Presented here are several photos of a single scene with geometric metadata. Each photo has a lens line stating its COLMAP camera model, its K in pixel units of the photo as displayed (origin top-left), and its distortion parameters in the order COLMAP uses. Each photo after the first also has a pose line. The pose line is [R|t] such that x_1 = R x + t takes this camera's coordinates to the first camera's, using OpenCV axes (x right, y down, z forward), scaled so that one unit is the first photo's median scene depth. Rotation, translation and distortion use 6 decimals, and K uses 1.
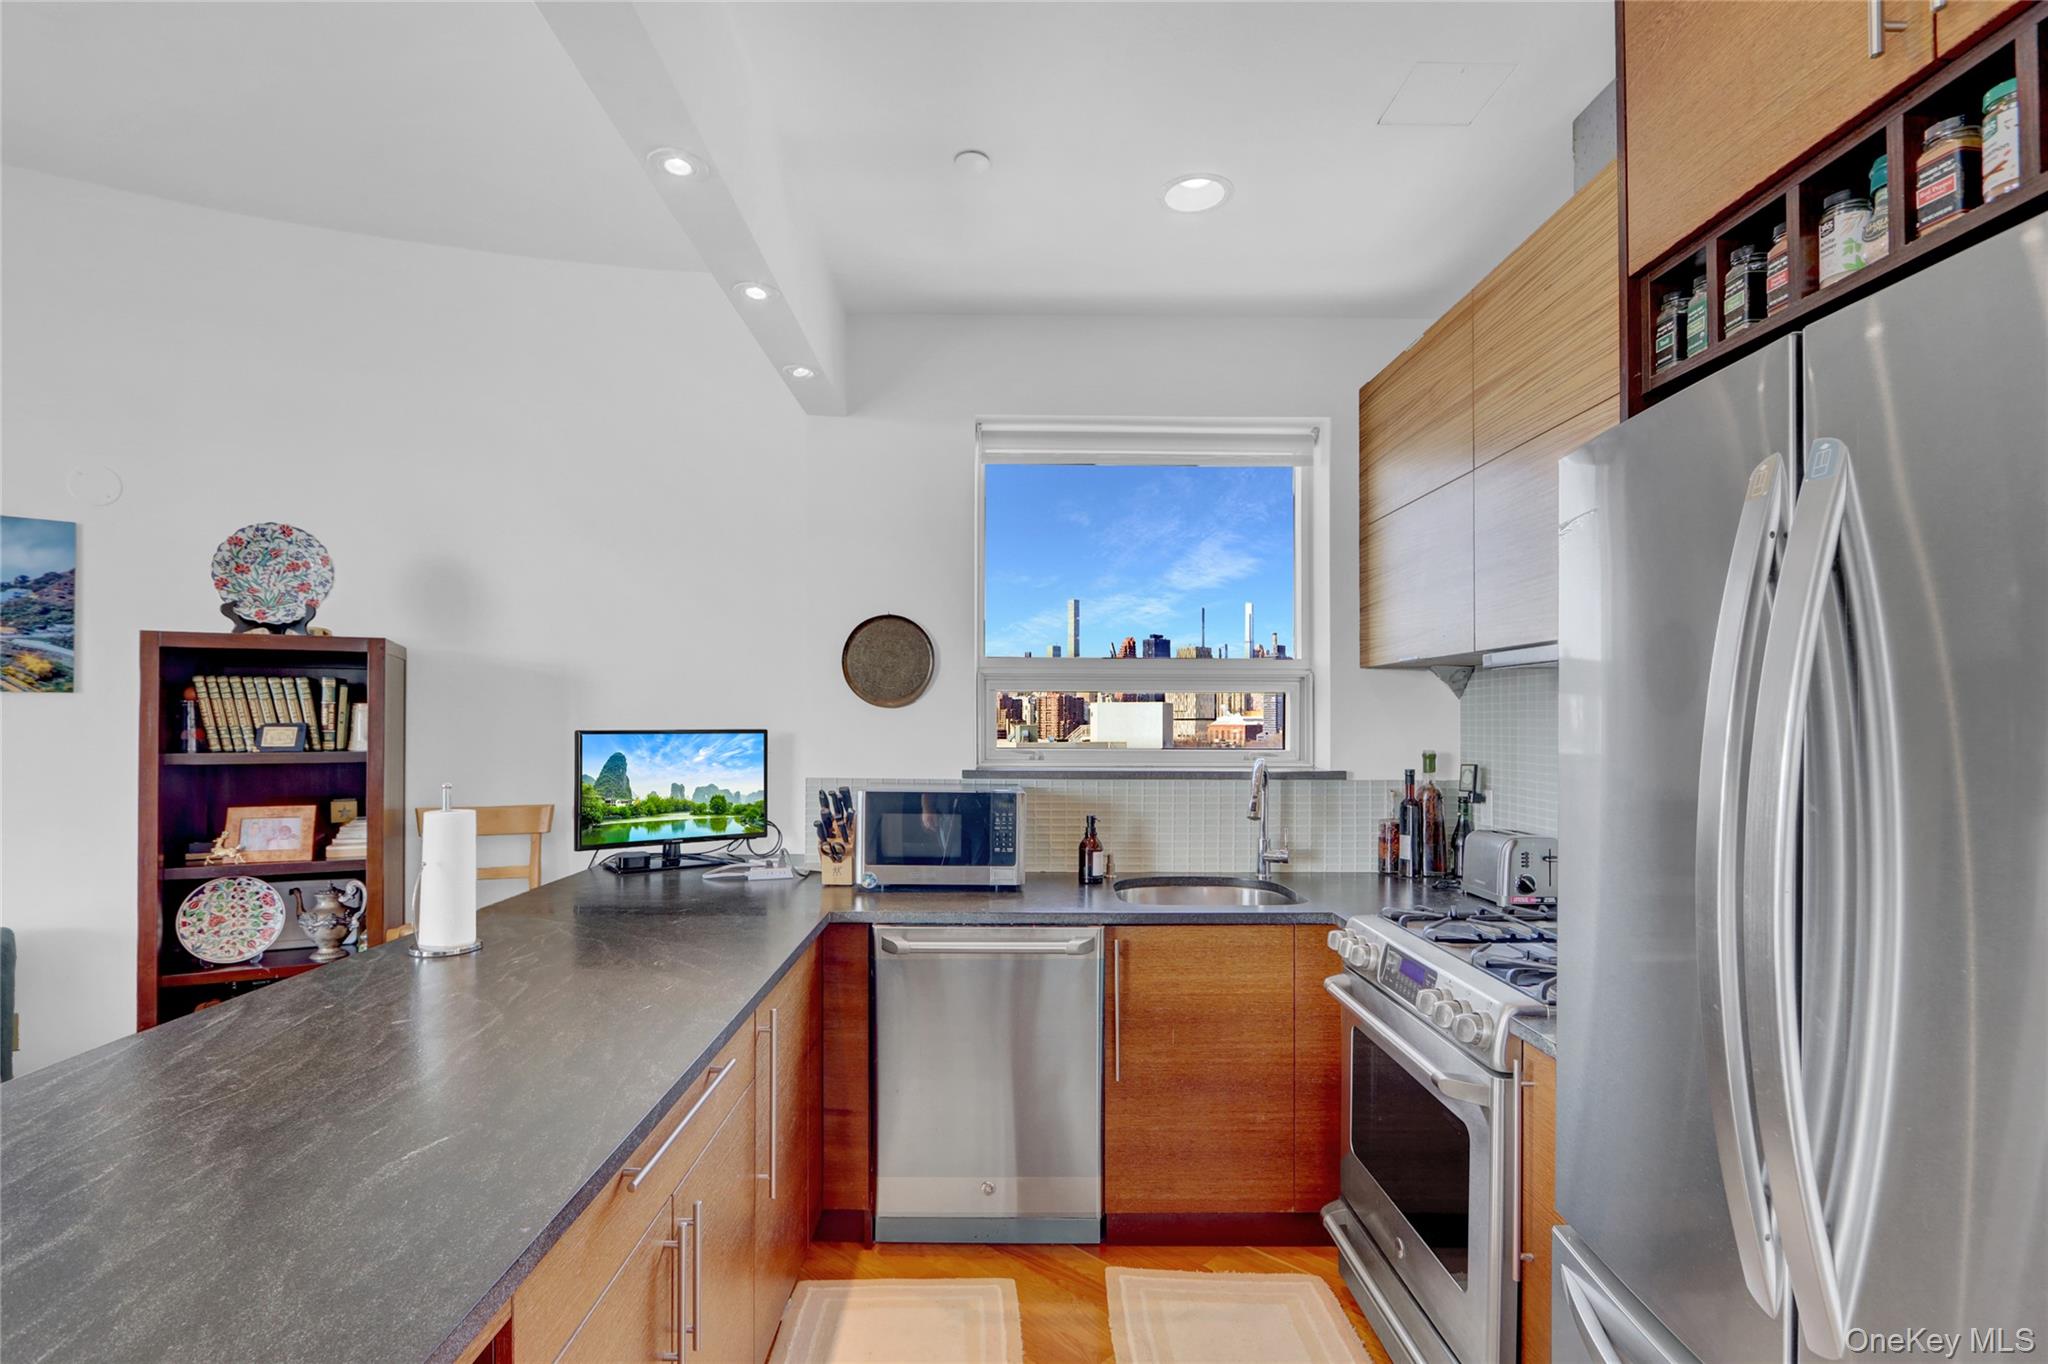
lens RADIAL K [[968.0, 0, 1004.9], [0, 968.0, 703.3], [0, 0, 1]] dist [-0.014193, 0.001011]
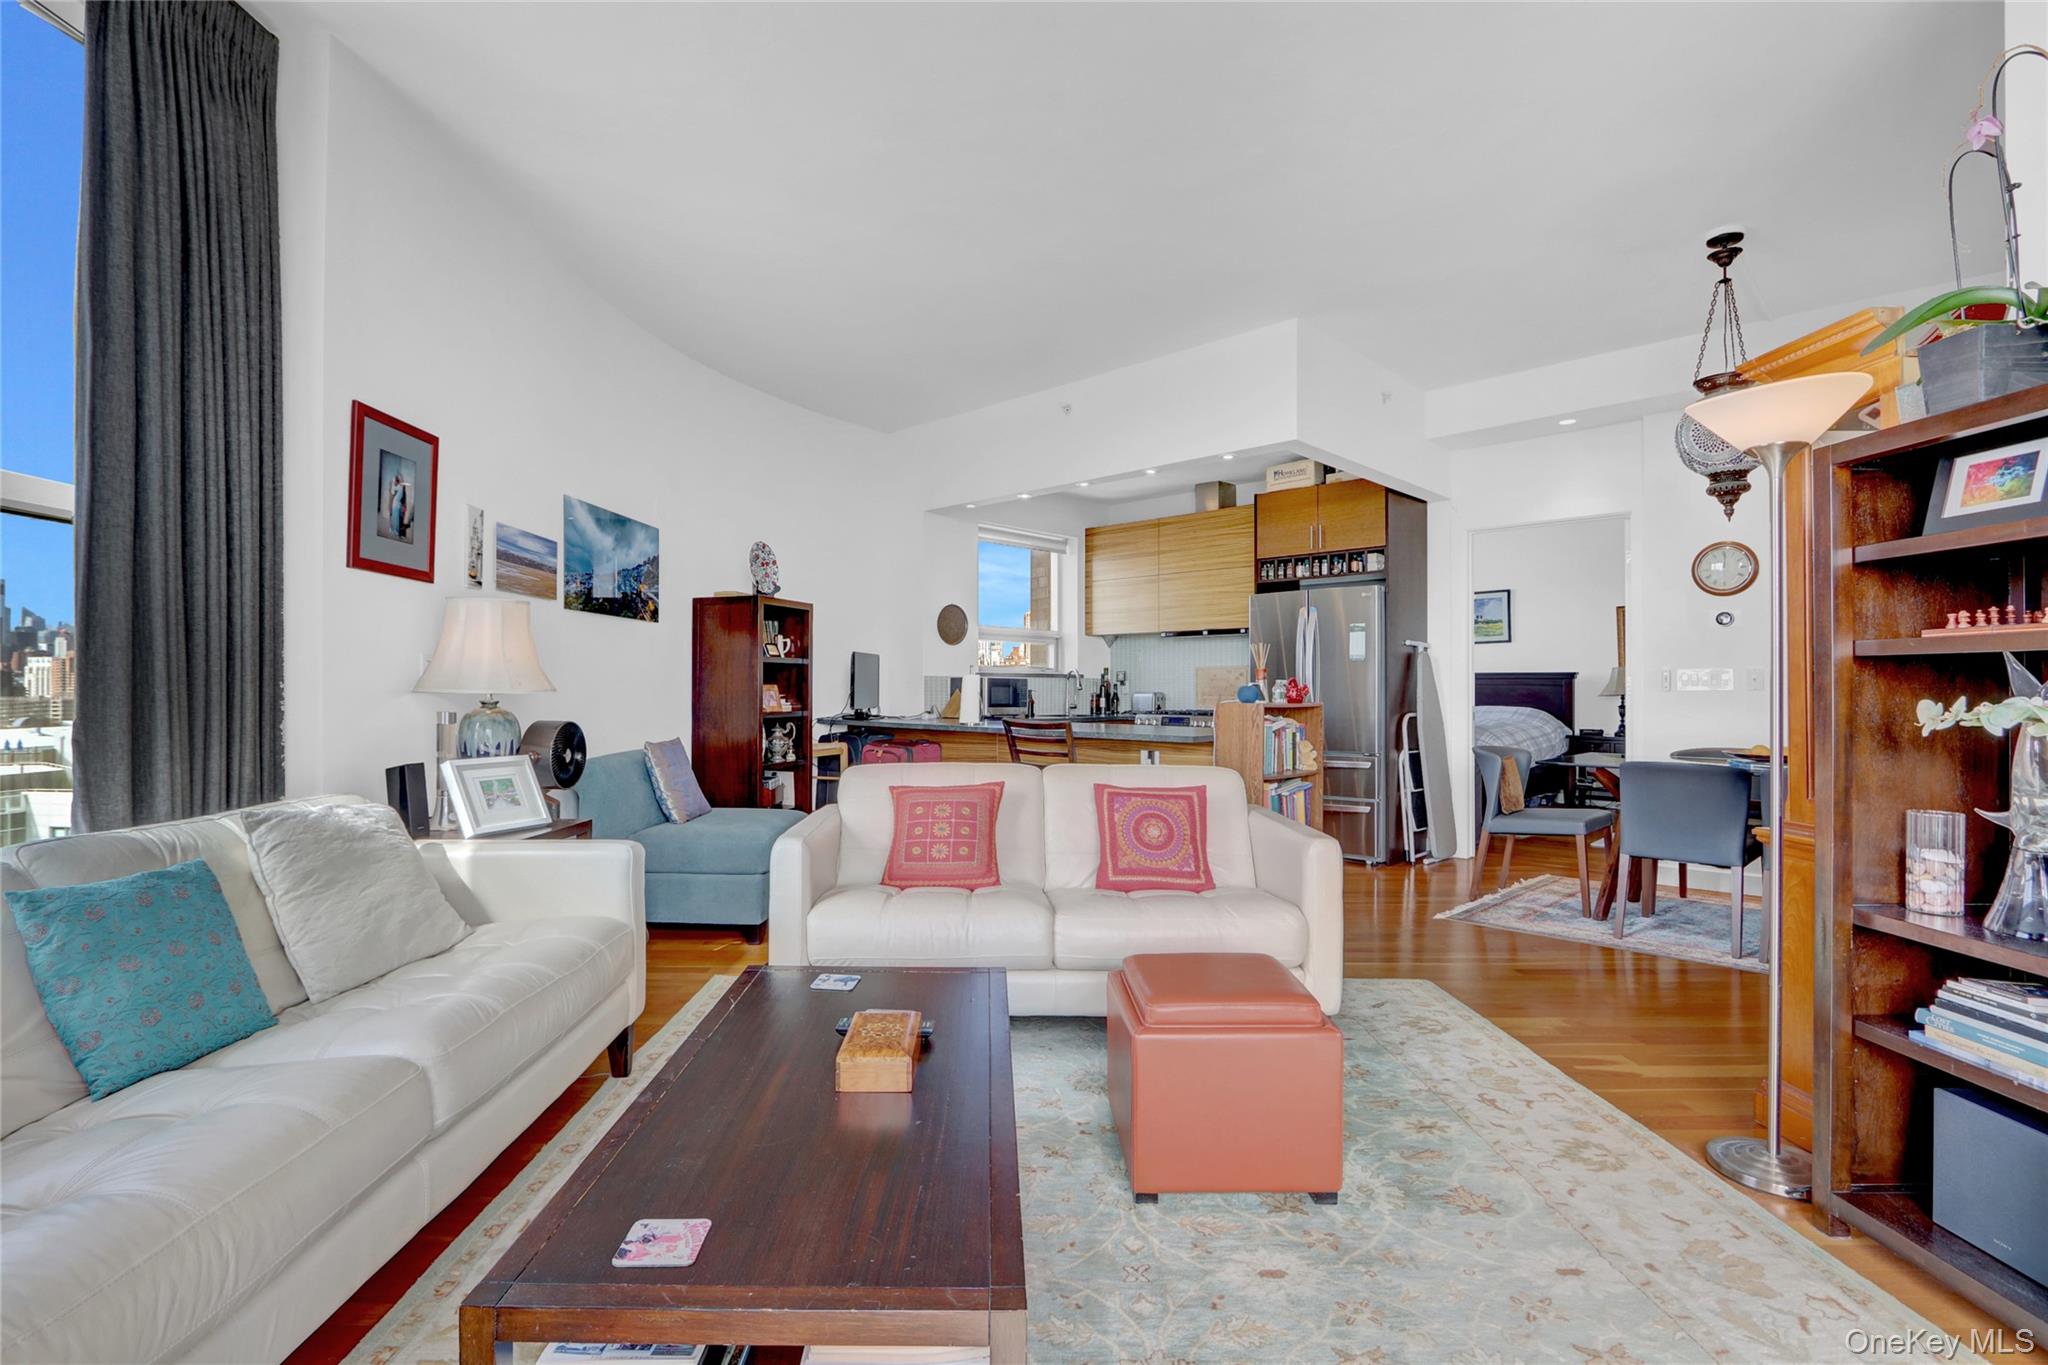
lens RADIAL K [[941.6, 0, 1000.7], [0, 941.6, 685.5], [0, 0, 1]] dist [-0.022619, 0.000762]
pose [[0.708843, -0.000132, 0.705366, -1.784721], [-0.011610, 0.999862, 0.011854, 0.079403], [-0.705270, -0.016592, 0.708744, -0.728872]]
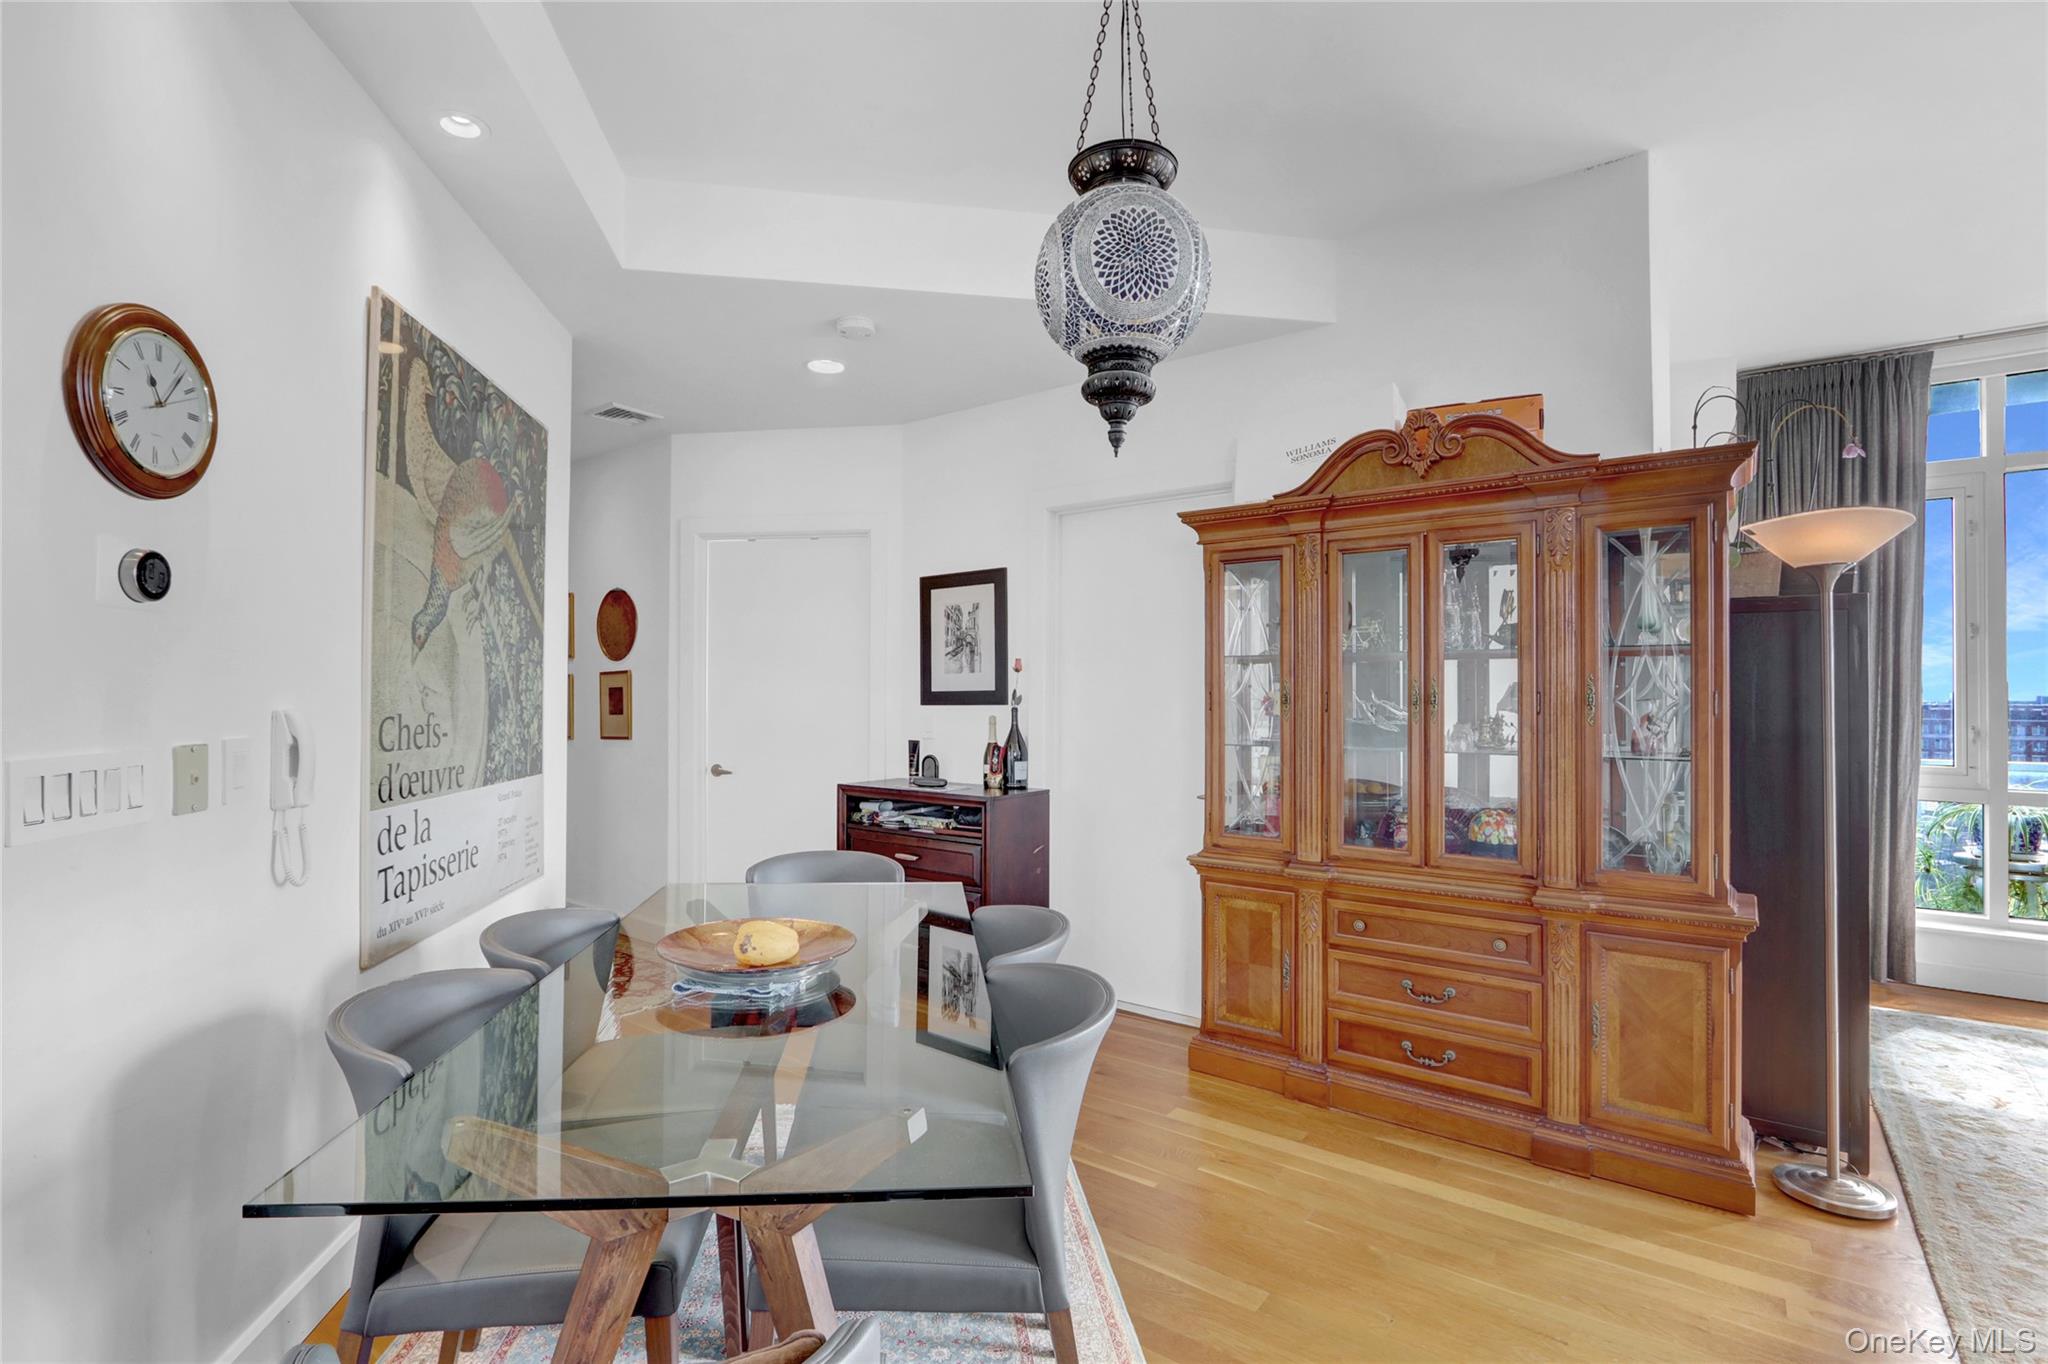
lens RADIAL K [[968.0, 0, 1004.9], [0, 968.0, 703.3], [0, 0, 1]] dist [-0.014193, 0.001011]
pose [[-0.991629, -0.005839, -0.128988, 0.095500], [-0.004353, 0.999921, -0.011801, 0.029562], [0.129046, -0.011141, -0.991576, 0.162666]]
